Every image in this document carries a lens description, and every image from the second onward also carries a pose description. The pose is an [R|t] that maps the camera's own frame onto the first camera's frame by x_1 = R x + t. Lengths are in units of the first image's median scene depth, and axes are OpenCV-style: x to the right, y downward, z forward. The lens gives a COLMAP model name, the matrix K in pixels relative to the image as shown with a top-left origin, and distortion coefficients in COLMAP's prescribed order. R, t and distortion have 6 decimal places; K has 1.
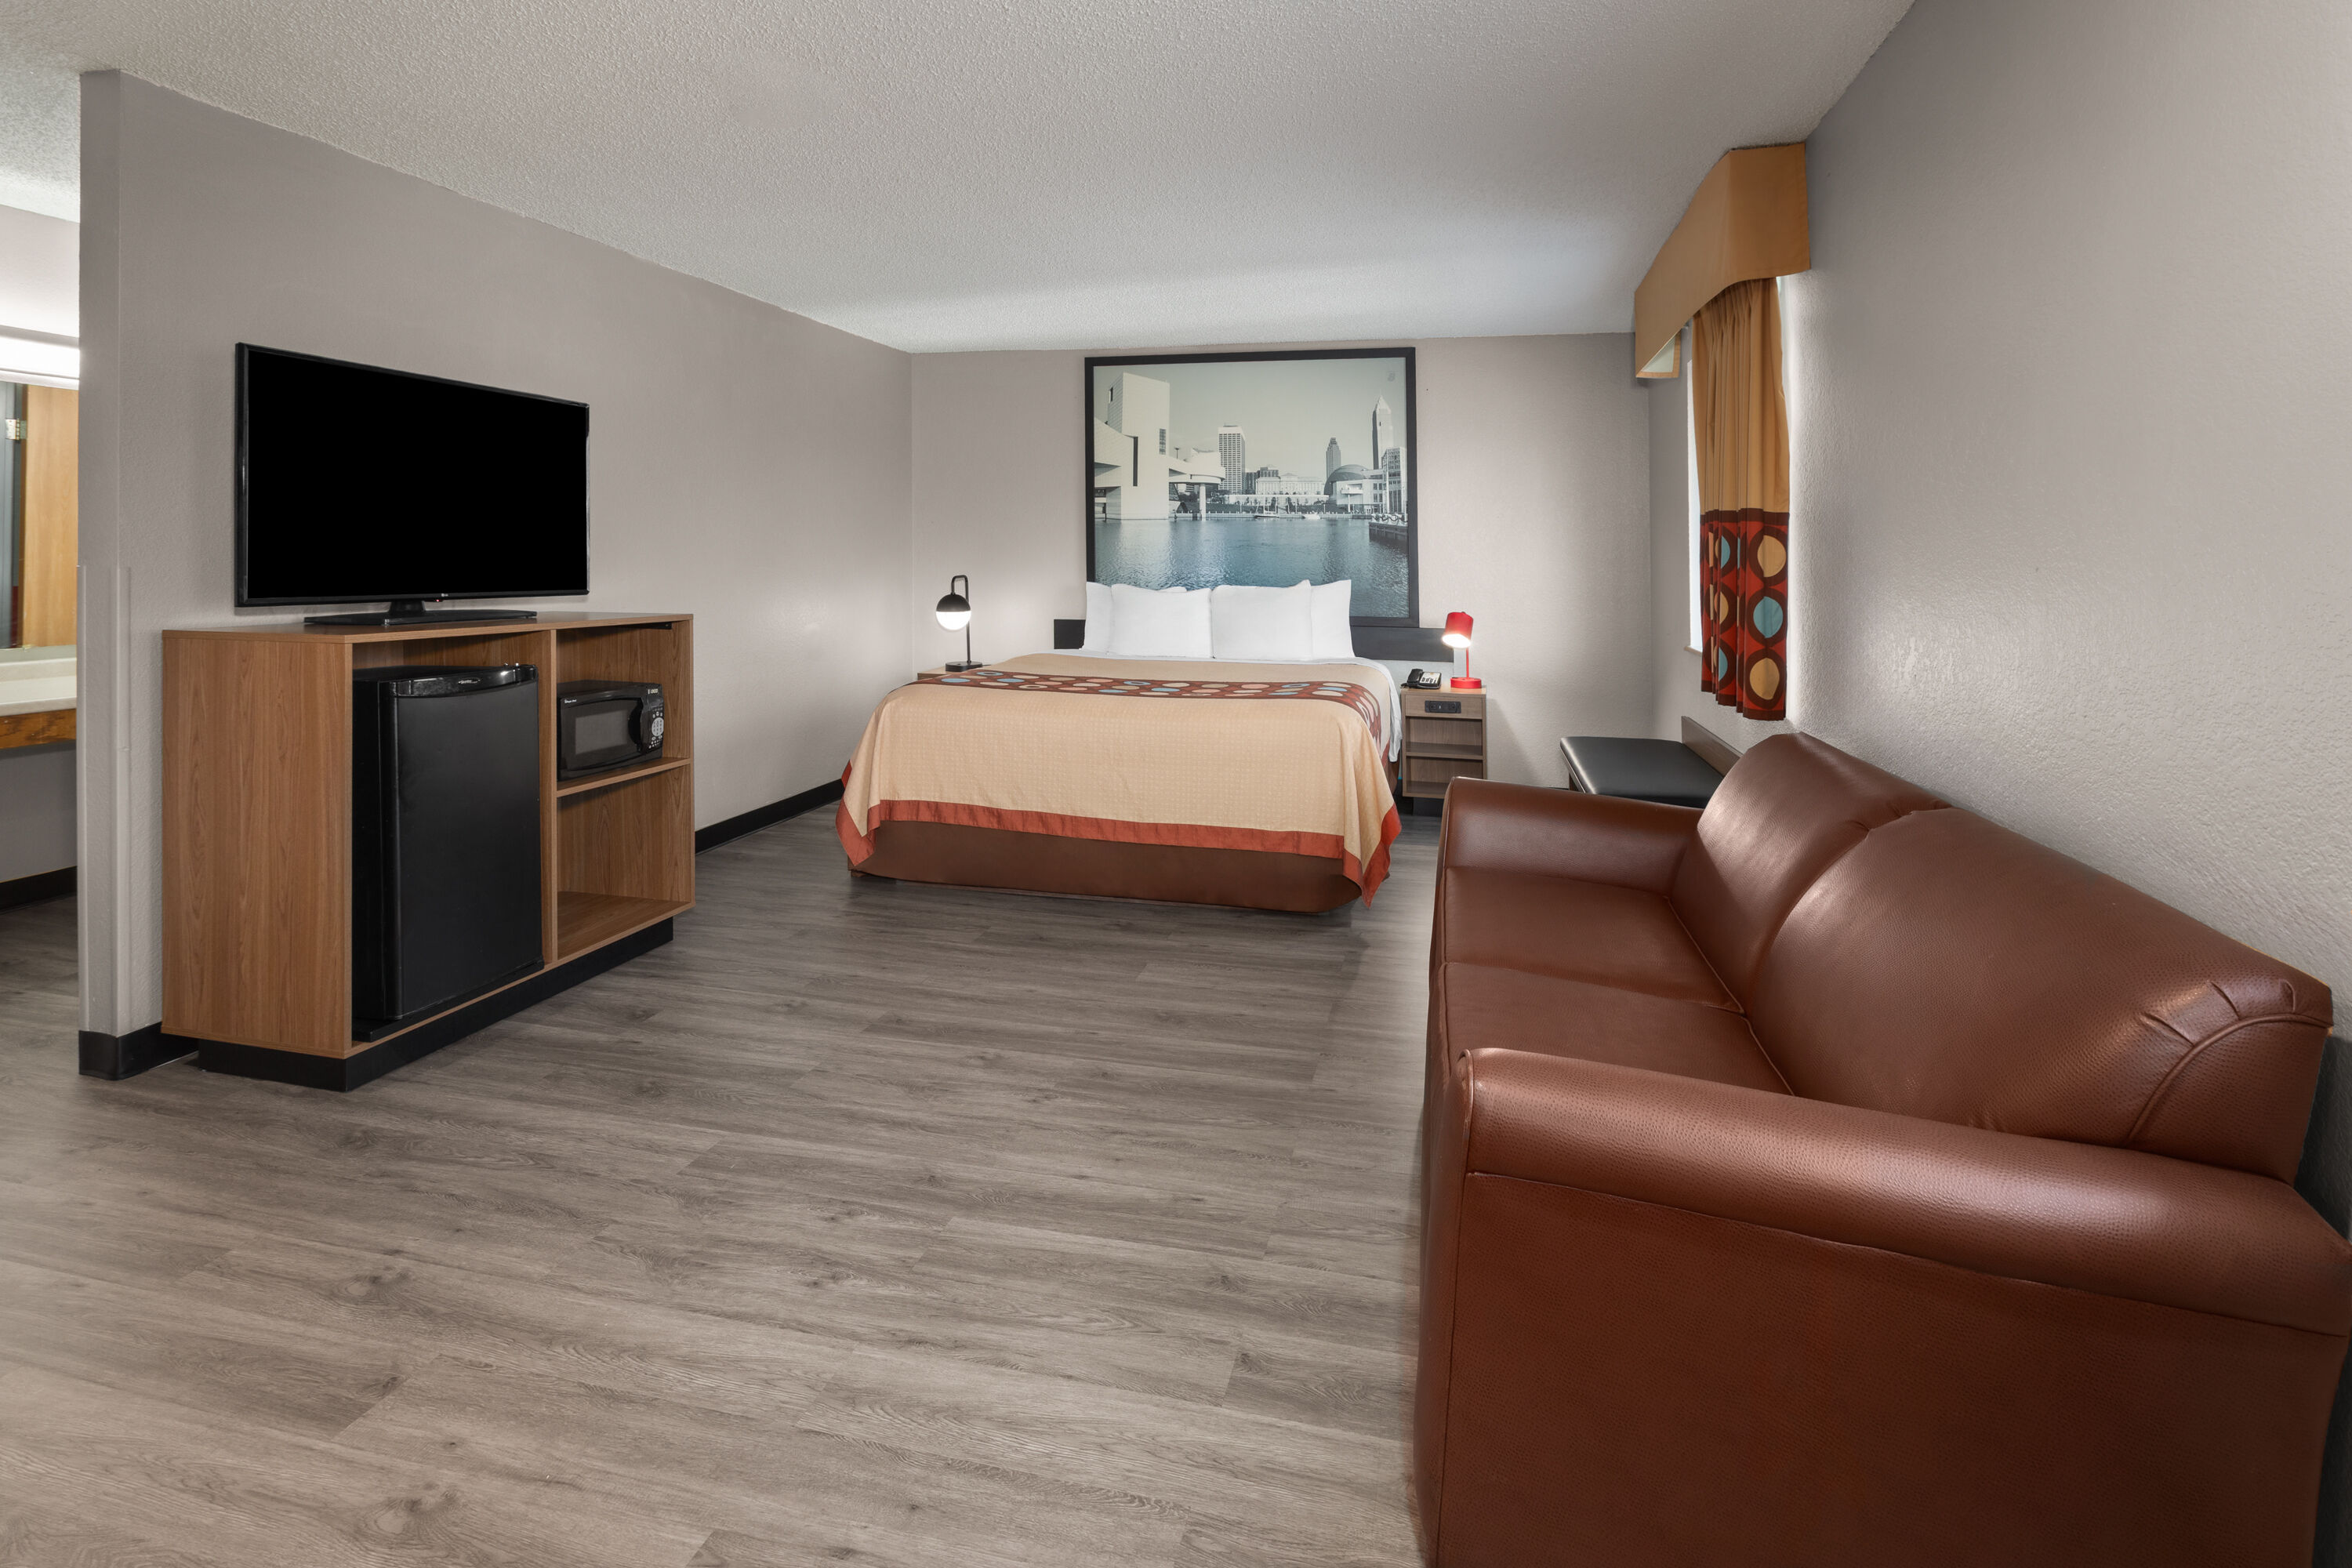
lens RADIAL K [[1171.7, 0, 1215.4], [0, 1171.7, 575.8], [0, 0, 1]] dist [-0.010703, -0.001675]
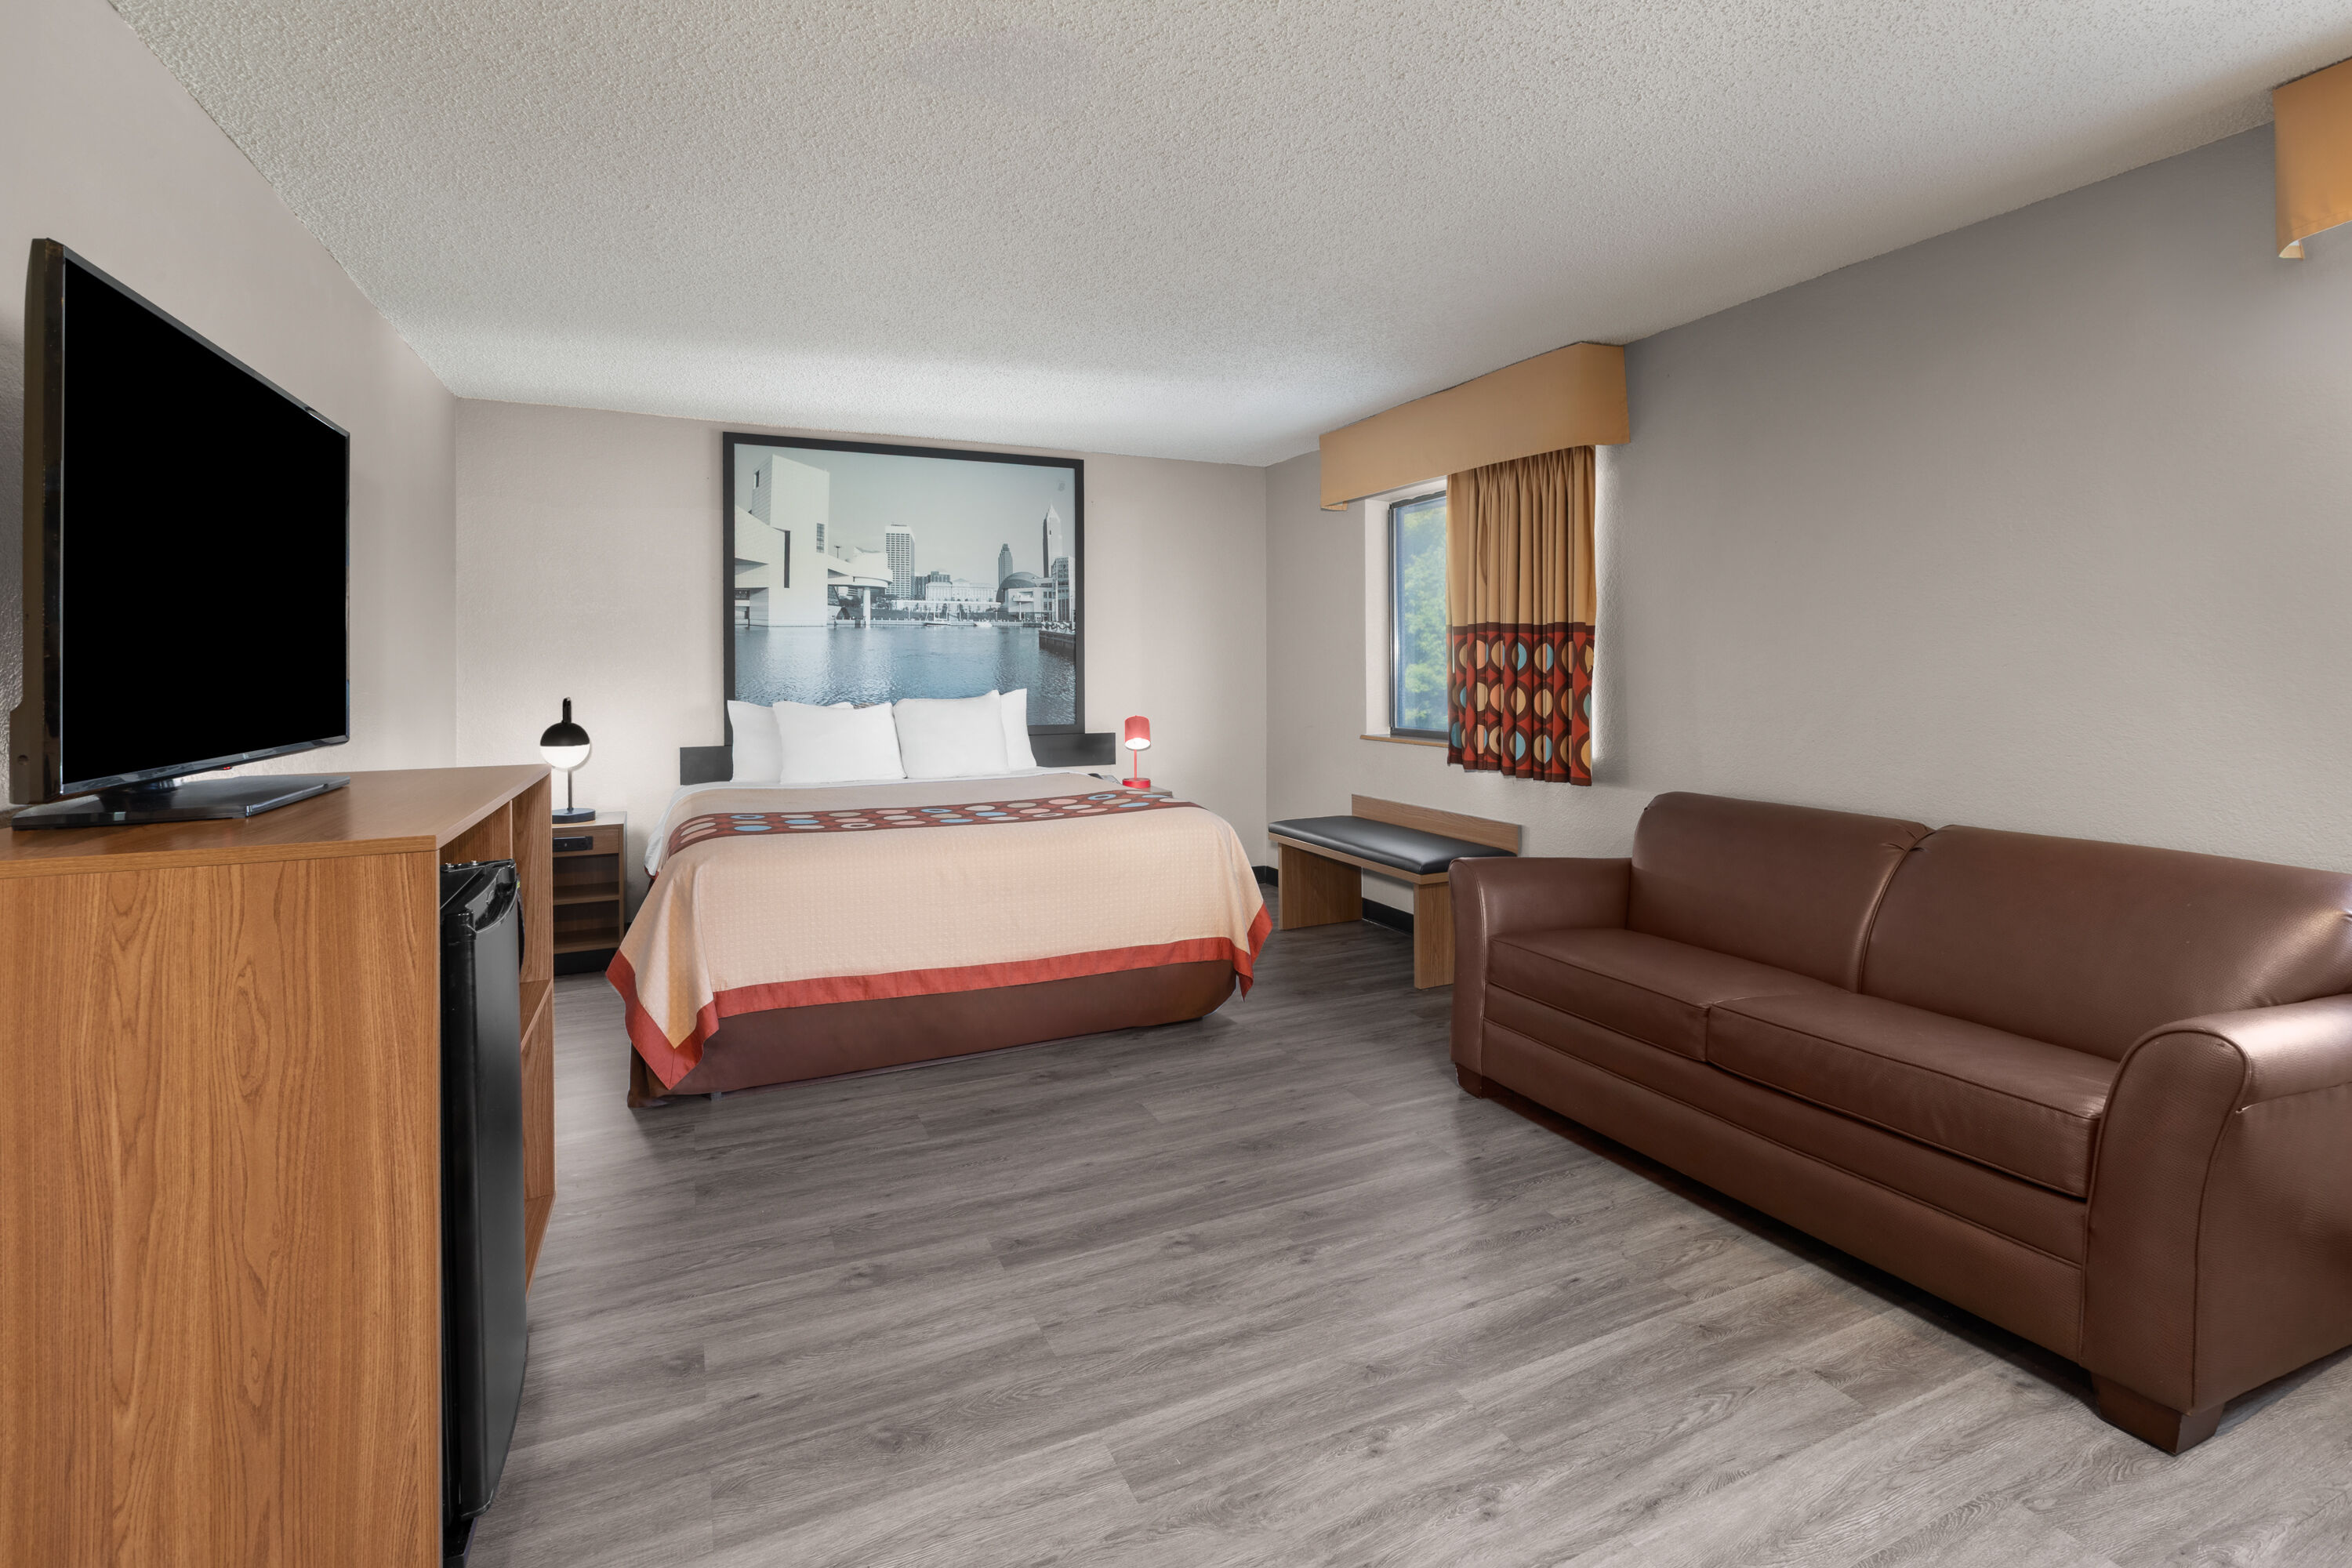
lens RADIAL K [[1119.2, 0, 1196.3], [0, 1119.2, 683.0], [0, 0, 1]] dist [-0.003401, 0.001051]
pose [[0.781293, -0.026427, 0.623604, -0.548607], [0.024648, 0.999630, 0.011482, -0.013063], [-0.623677, 0.006400, 0.781656, 0.261204]]
